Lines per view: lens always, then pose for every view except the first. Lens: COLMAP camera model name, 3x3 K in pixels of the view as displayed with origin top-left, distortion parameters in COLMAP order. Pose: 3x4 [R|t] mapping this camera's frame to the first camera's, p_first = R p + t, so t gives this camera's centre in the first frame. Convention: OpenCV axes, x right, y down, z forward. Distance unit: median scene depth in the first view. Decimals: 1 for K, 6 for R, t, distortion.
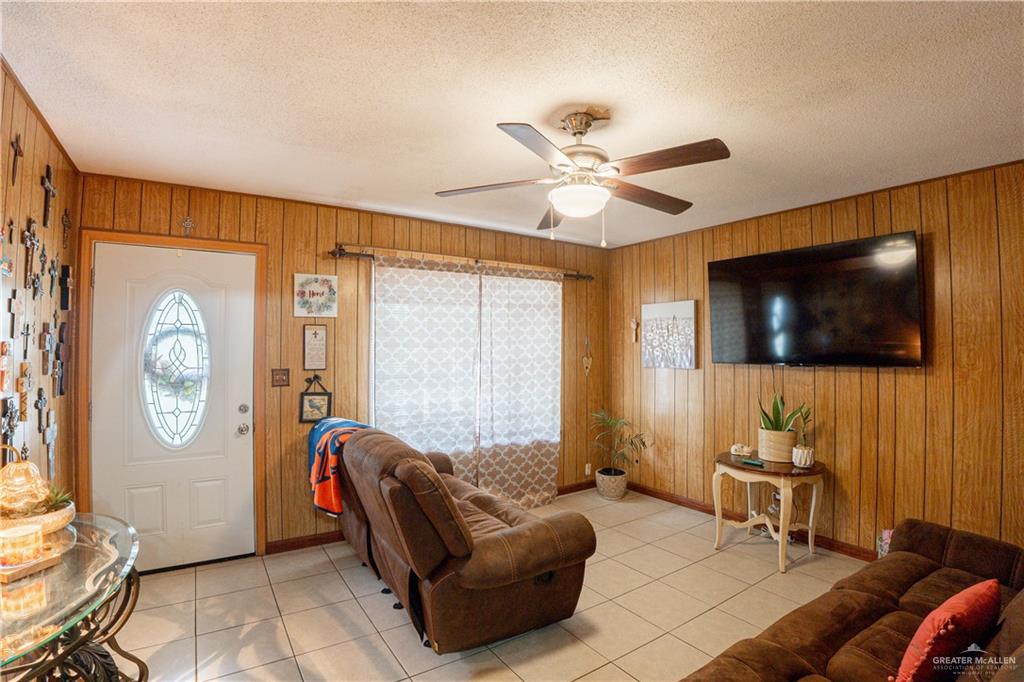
lens RADIAL K [[481.1, 0, 511.7], [0, 481.1, 337.7], [0, 0, 1]] dist [-0.092184, 0.016029]
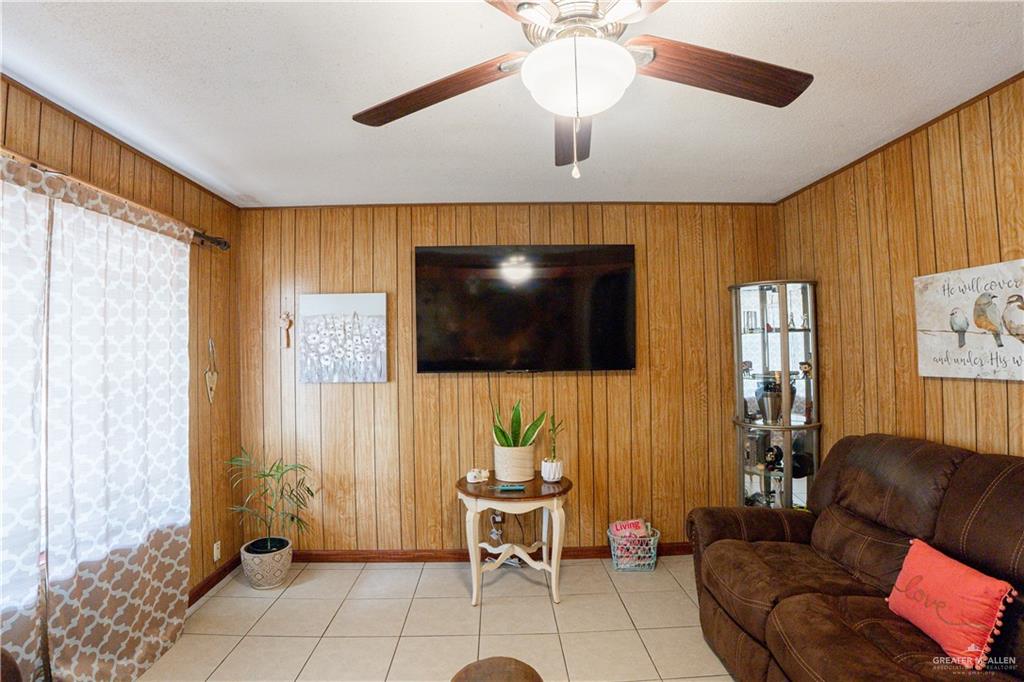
lens RADIAL K [[497.5, 0, 509.6], [0, 497.5, 338.7], [0, 0, 1]] dist [-0.089070, 0.017723]
pose [[0.539332, 0.011532, 0.842014, -0.188425], [-0.001362, 0.999917, -0.012821, 0.005365], [-0.842092, 0.005768, 0.539303, 0.397985]]
